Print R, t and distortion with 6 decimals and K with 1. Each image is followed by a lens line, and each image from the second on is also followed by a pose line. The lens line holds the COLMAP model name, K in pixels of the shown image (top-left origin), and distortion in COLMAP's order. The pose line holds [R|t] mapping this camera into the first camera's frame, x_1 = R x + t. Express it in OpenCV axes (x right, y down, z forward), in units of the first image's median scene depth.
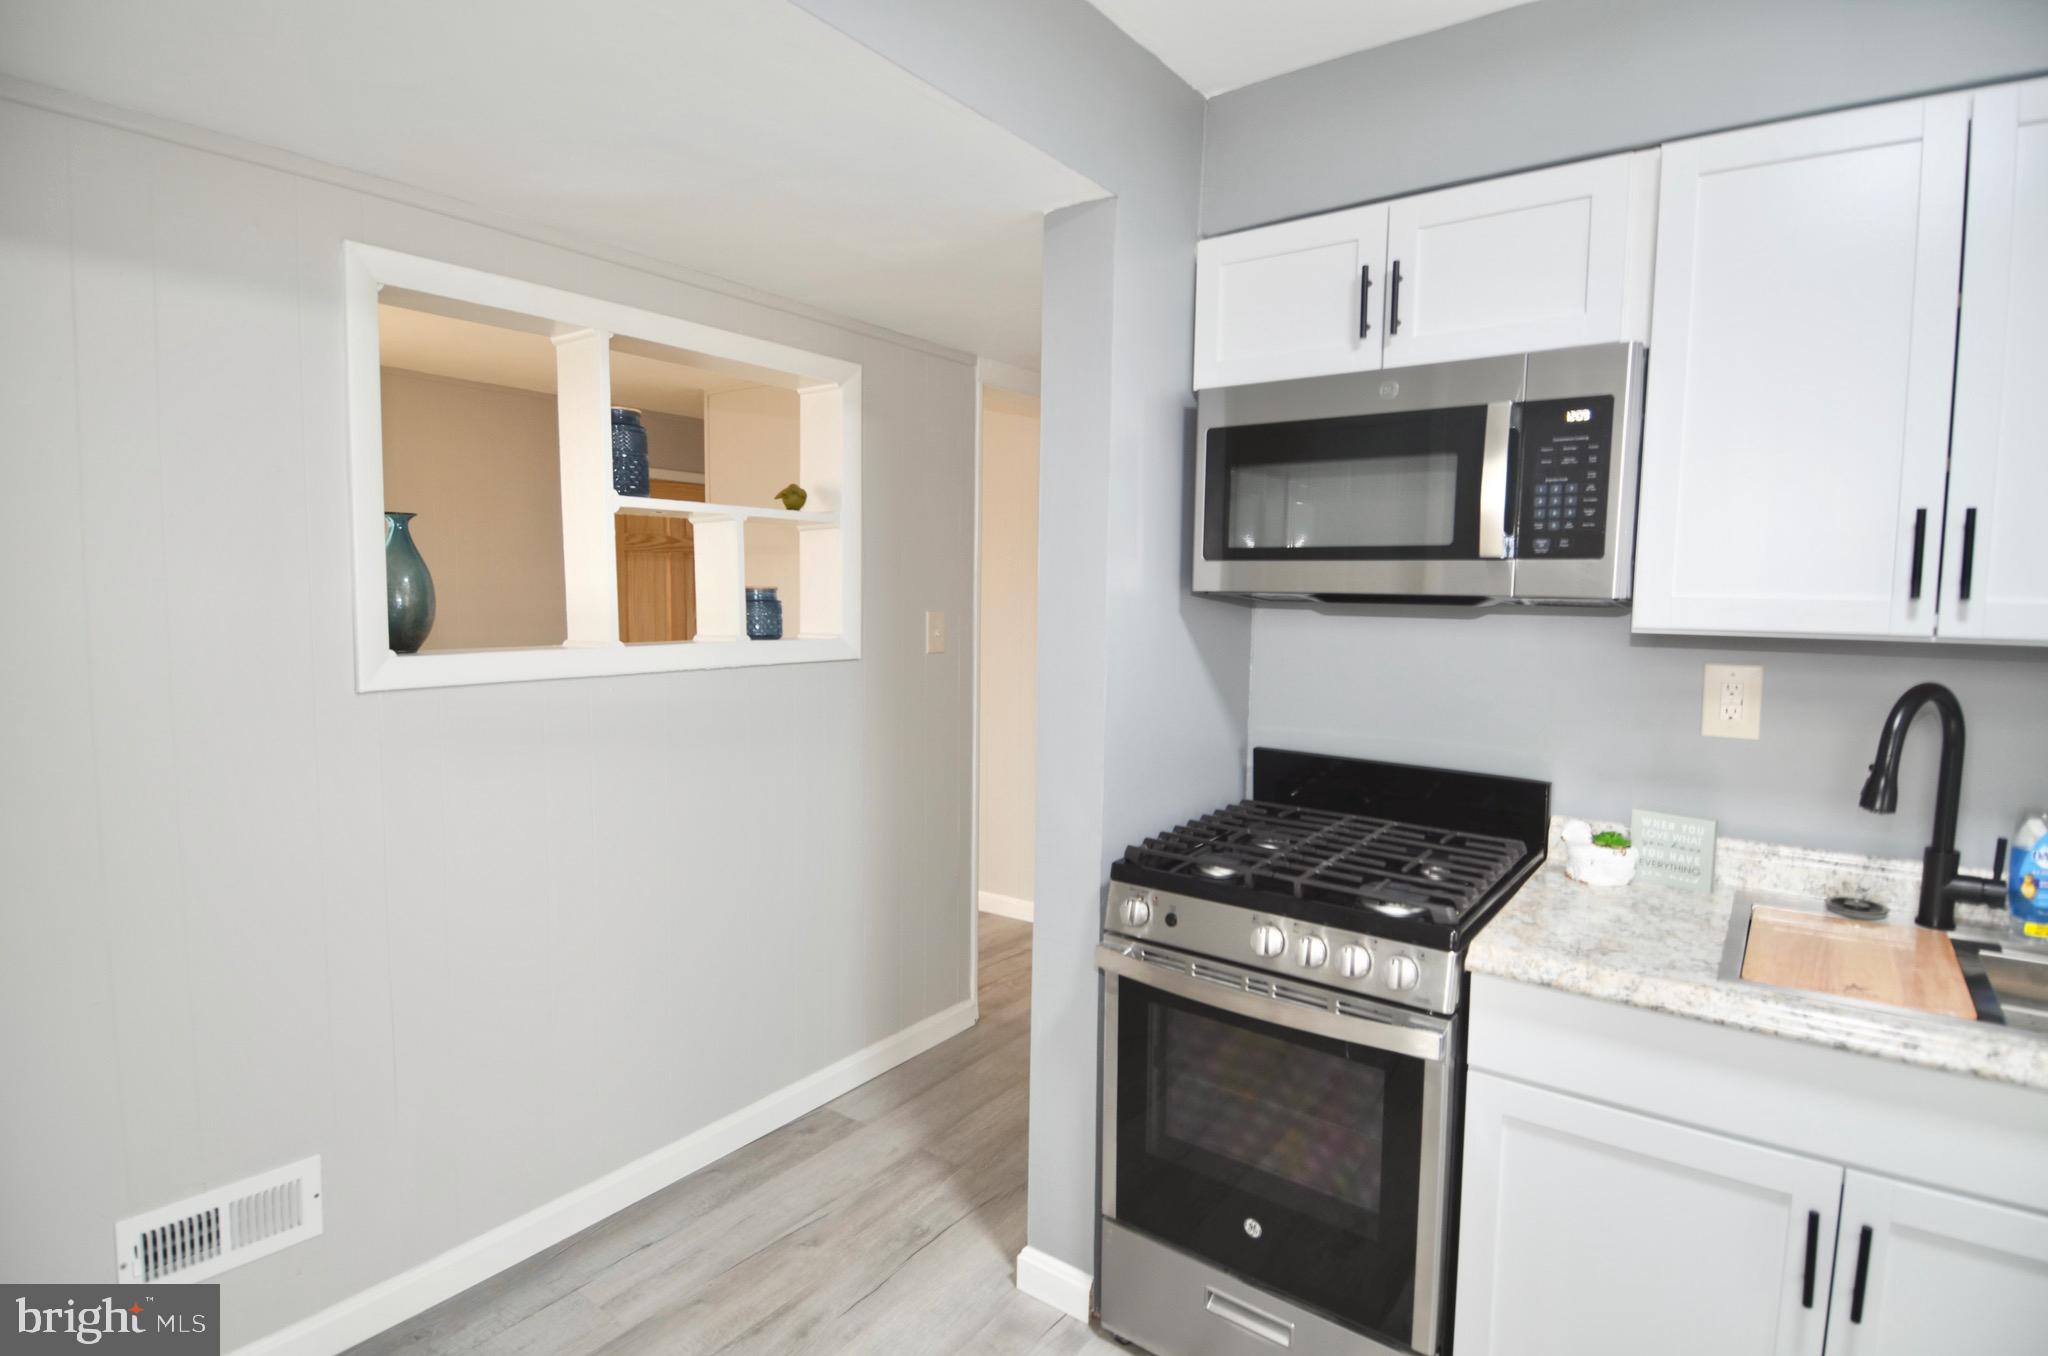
lens RADIAL K [[1057.4, 0, 1035.2], [0, 1057.4, 677.1], [0, 0, 1]] dist [0.038889, -0.042878]
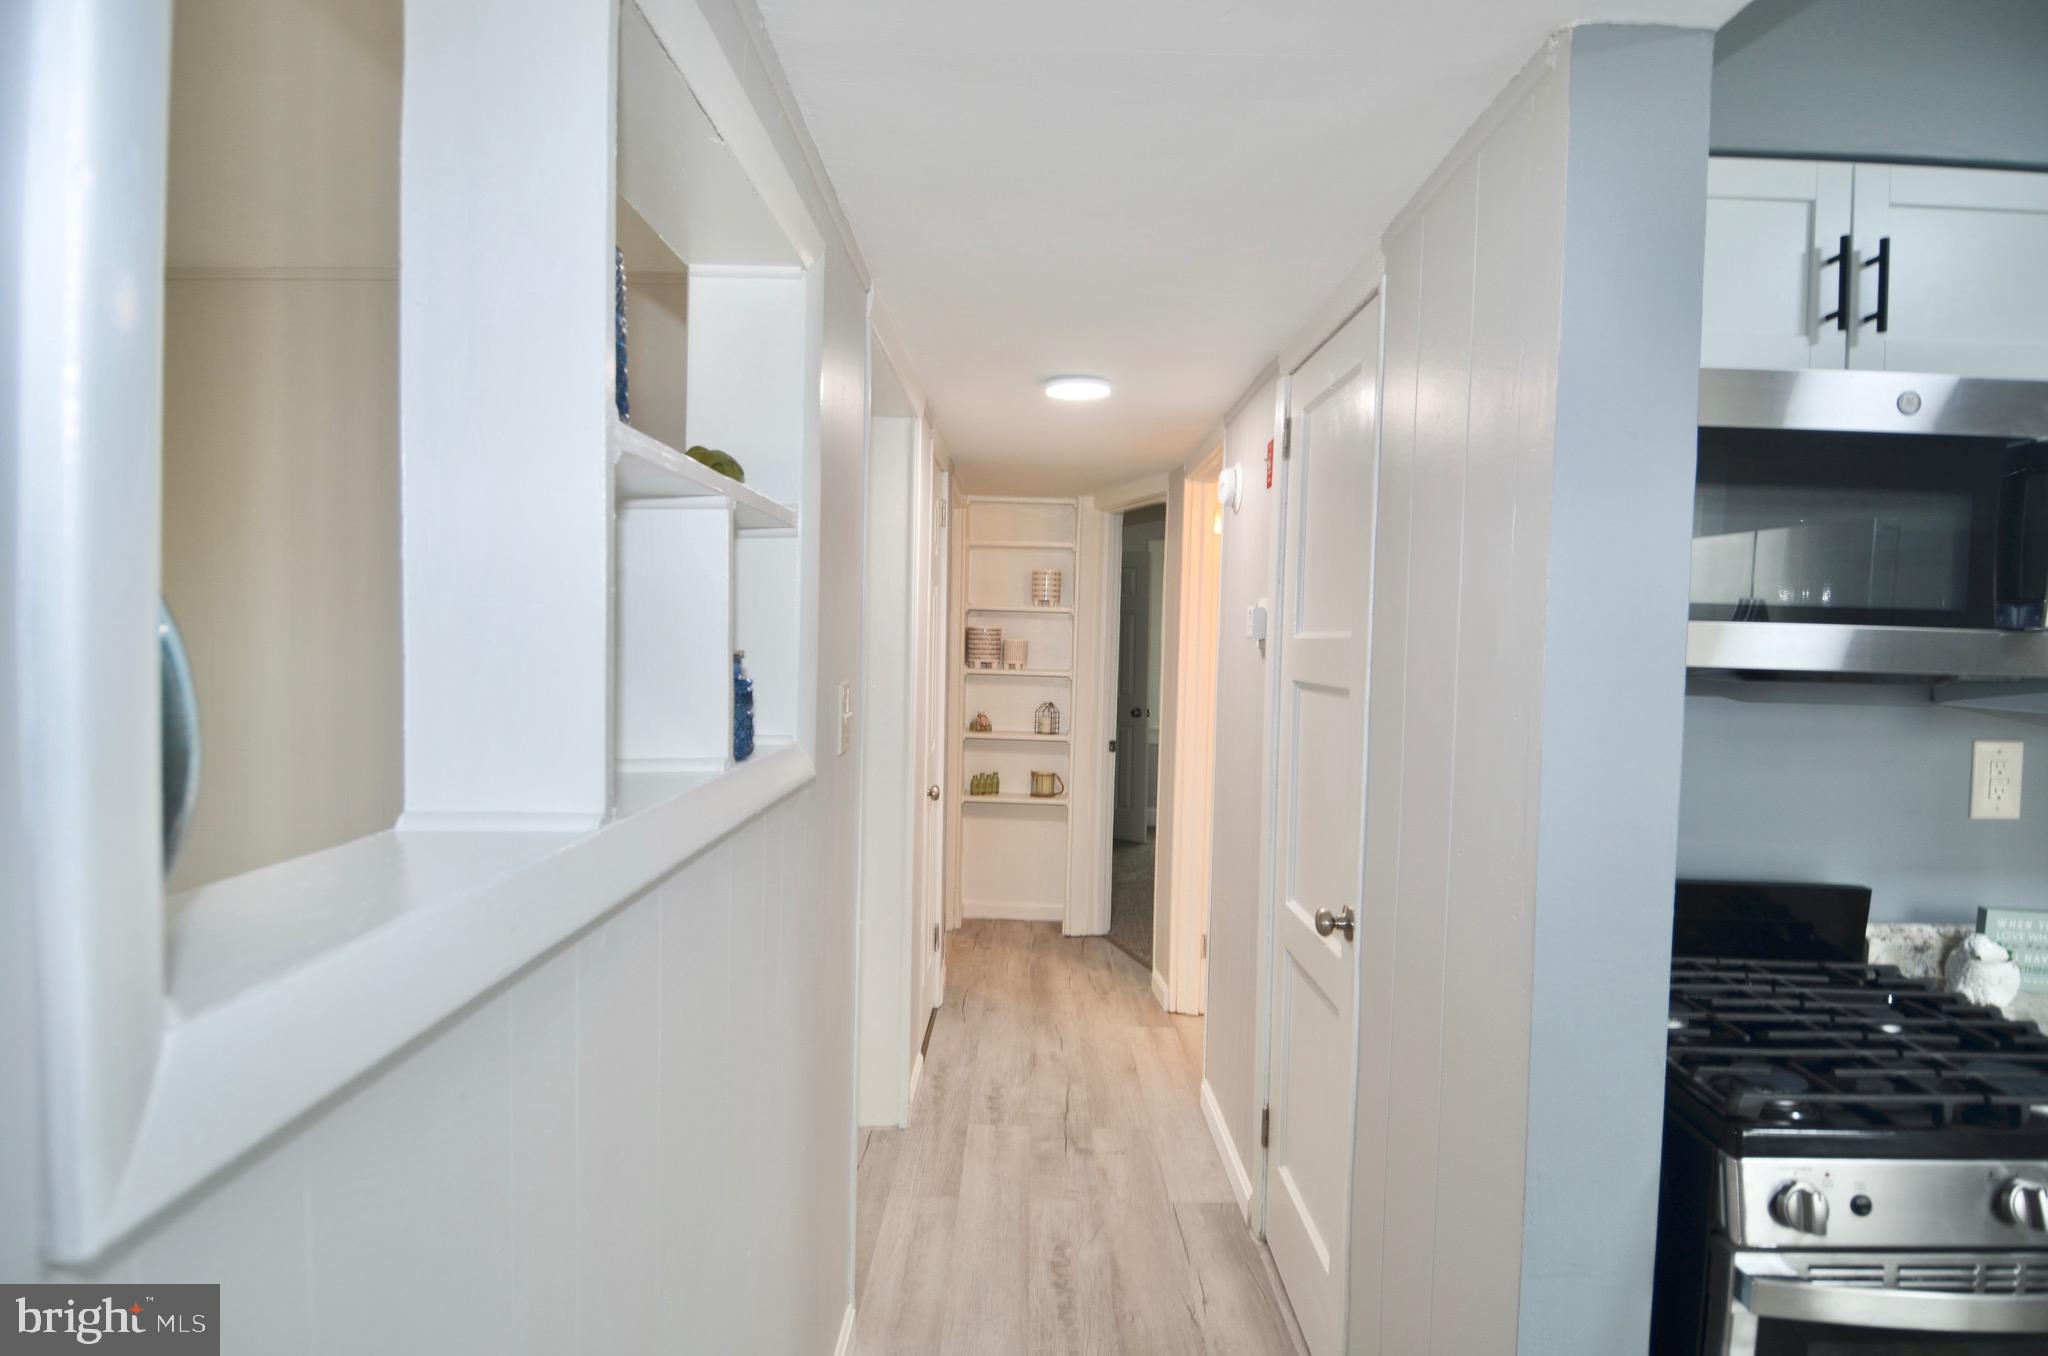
lens RADIAL K [[1060.9, 0, 1031.1], [0, 1060.9, 671.6], [0, 0, 1]] dist [0.033497, -0.041033]
pose [[0.807132, -0.012819, 0.590232, -0.599450], [0.037412, 0.998865, -0.029467, -0.078770], [-0.589184, 0.045865, 0.806696, 0.746494]]
